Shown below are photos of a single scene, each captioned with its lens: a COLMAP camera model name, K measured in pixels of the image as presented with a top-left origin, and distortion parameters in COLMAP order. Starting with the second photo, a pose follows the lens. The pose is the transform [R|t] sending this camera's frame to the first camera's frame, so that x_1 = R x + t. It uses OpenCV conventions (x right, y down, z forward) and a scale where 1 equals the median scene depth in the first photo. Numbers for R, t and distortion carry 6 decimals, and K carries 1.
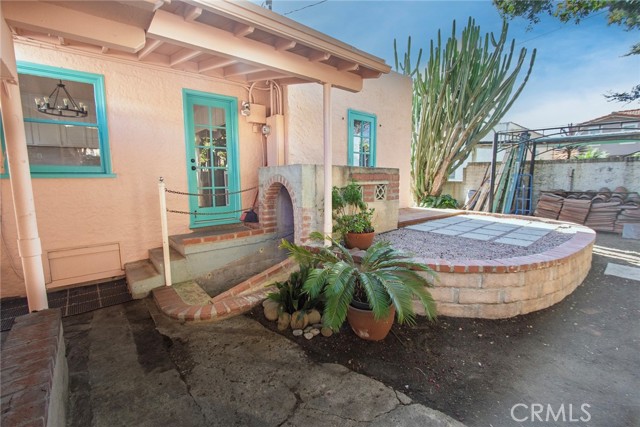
lens RADIAL K [[283.9, 0, 317.8], [0, 283.9, 212.2], [0, 0, 1]] dist [-0.017238, 0.000975]
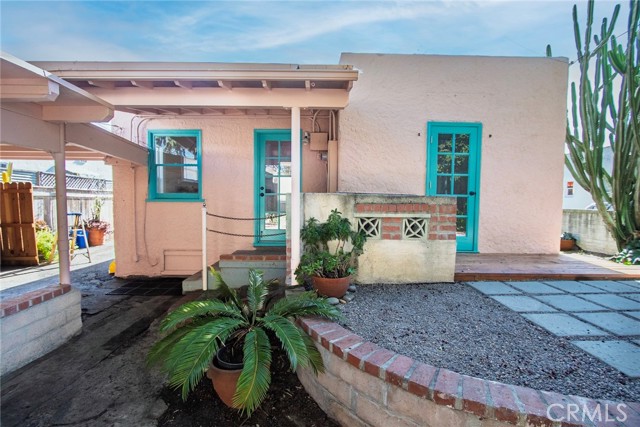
lens RADIAL K [[283.9, 0, 318.6], [0, 283.9, 213.2], [0, 0, 1]] dist [-0.017238, 0.000975]
pose [[0.771658, 0.045413, -0.634414, 0.519986], [-0.090400, 0.995153, -0.038721, -0.060246], [0.629581, 0.087230, 0.772023, 0.269853]]
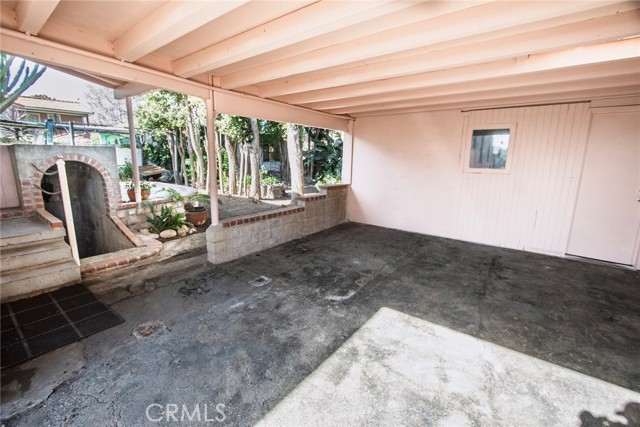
lens RADIAL K [[283.9, 0, 317.8], [0, 283.9, 212.6], [0, 0, 1]] dist [-0.017238, 0.000975]
pose [[-0.230120, -0.179859, 0.956397, -1.337710], [0.113172, 0.971158, 0.209865, -0.026451], [-0.966559, 0.156532, -0.203128, 0.295871]]
